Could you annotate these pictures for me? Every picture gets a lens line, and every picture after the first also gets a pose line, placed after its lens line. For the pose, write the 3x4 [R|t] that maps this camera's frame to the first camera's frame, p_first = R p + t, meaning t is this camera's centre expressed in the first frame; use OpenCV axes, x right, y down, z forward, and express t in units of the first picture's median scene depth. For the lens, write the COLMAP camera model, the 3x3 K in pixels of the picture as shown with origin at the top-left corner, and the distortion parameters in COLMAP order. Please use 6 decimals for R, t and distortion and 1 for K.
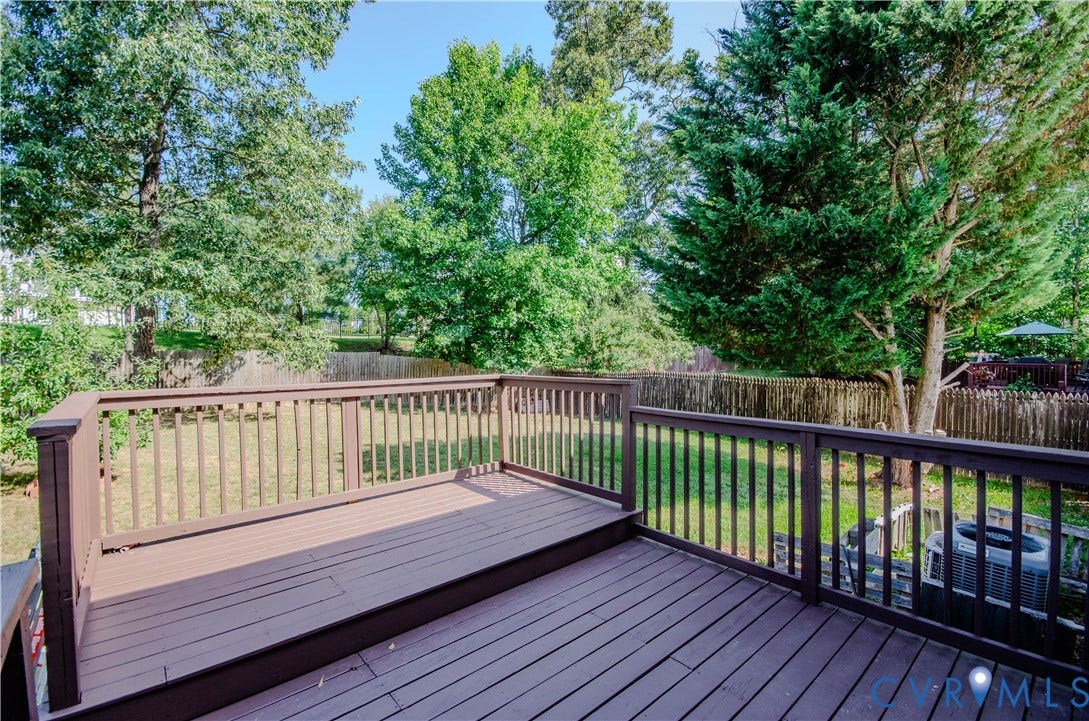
lens RADIAL K [[473.6, 0, 547.0], [0, 473.6, 361.9], [0, 0, 1]] dist [-0.000669, -0.005202]
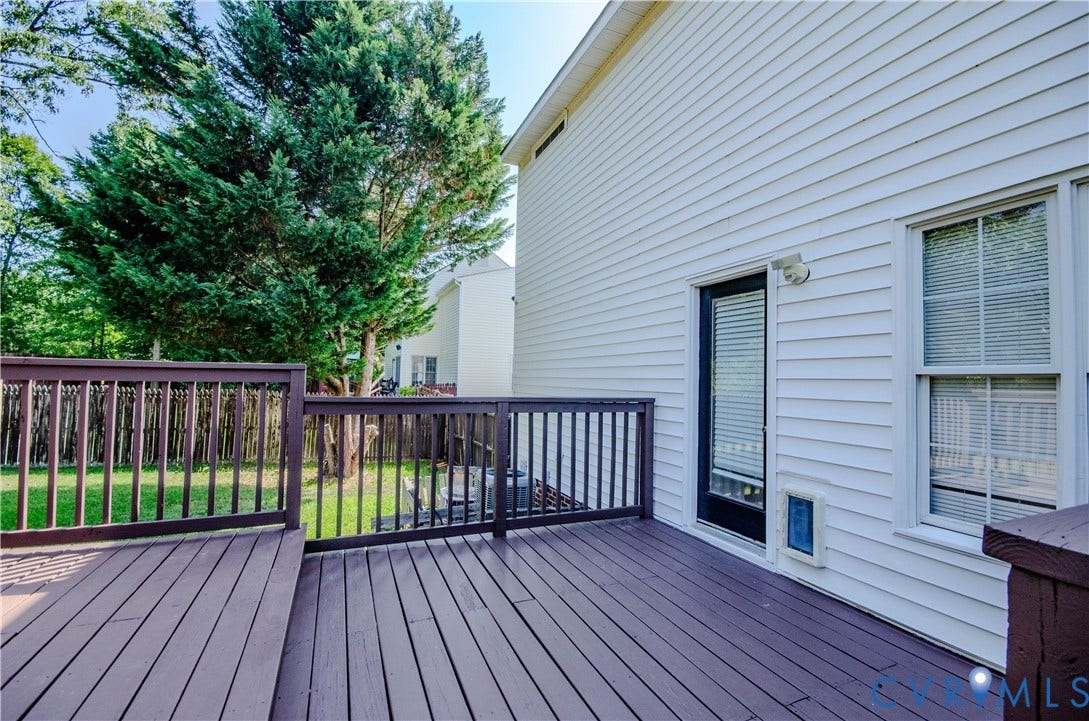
lens RADIAL K [[473.6, 0, 546.7], [0, 473.6, 361.2], [0, 0, 1]] dist [-0.000669, -0.005202]
pose [[0.292952, 0.049225, 0.954859, -0.239488], [-0.000647, 0.998684, -0.051286, 0.038872], [-0.956127, 0.014406, 0.292598, 0.184905]]
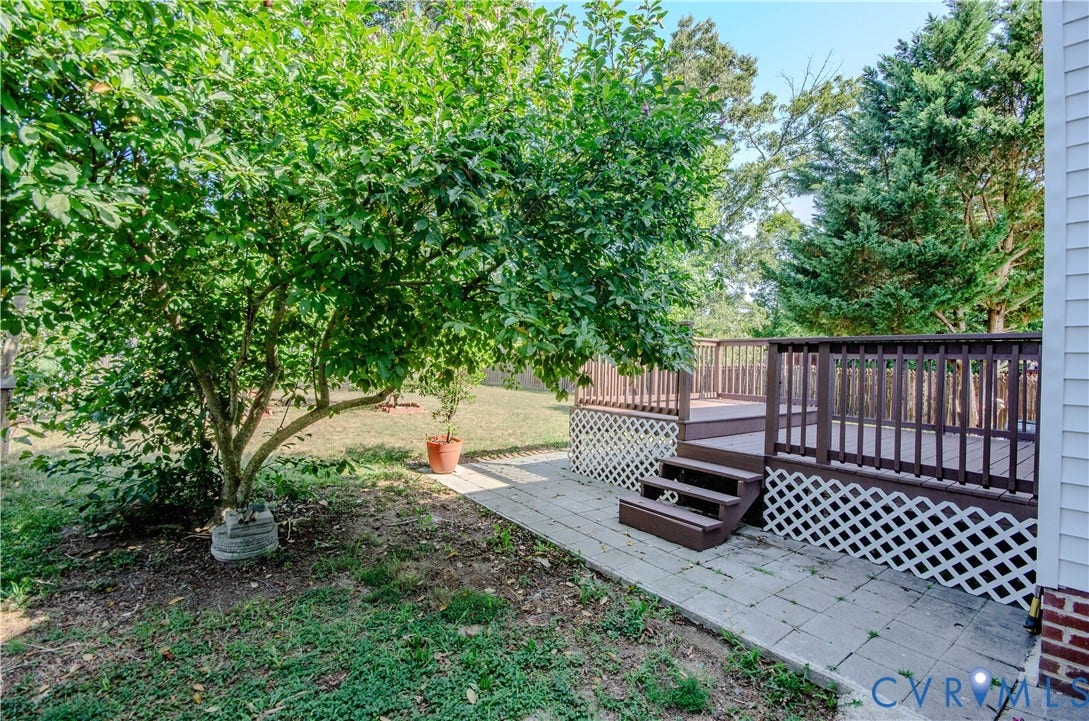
lens RADIAL K [[473.6, 0, 550.5], [0, 473.6, 359.4], [0, 0, 1]] dist [-0.000669, -0.005202]
pose [[0.997724, 0.032793, -0.058920, -0.393388], [-0.034536, 0.998988, -0.028808, 0.111699], [0.057916, 0.030777, 0.997847, -0.447430]]
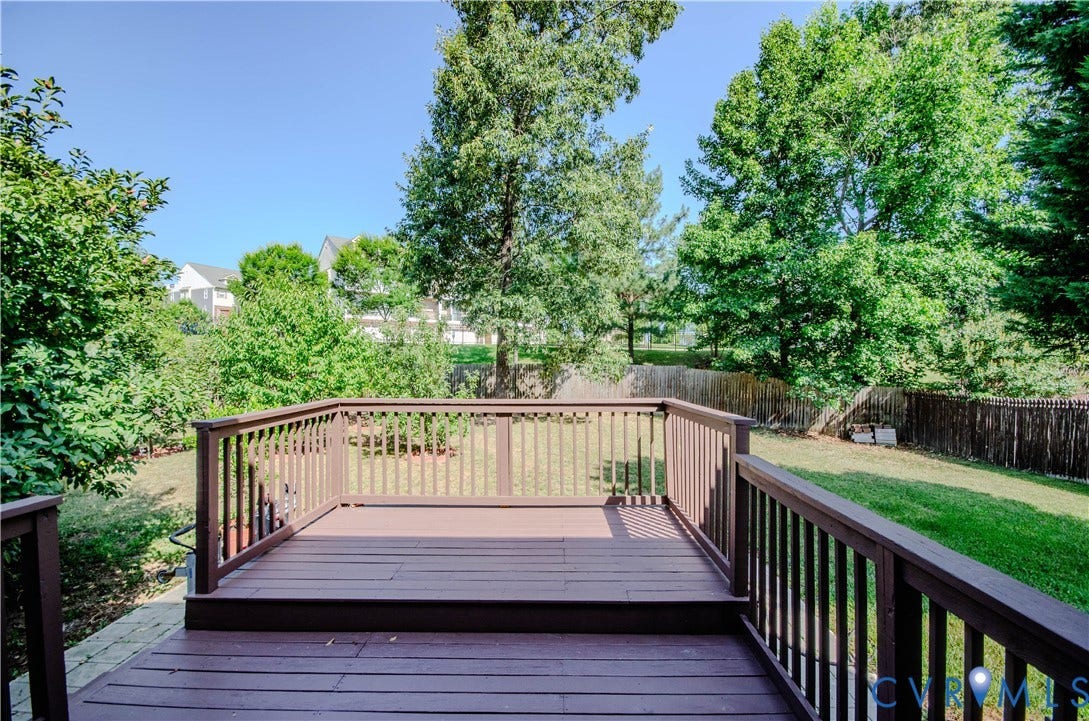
lens RADIAL K [[473.6, 0, 551.2], [0, 473.6, 362.3], [0, 0, 1]] dist [-0.000669, -0.005202]
pose [[0.743036, 0.003195, -0.669244, 0.229016], [-0.017555, 0.999738, -0.014717, -0.016939], [0.669021, 0.022683, 0.742897, 0.126384]]
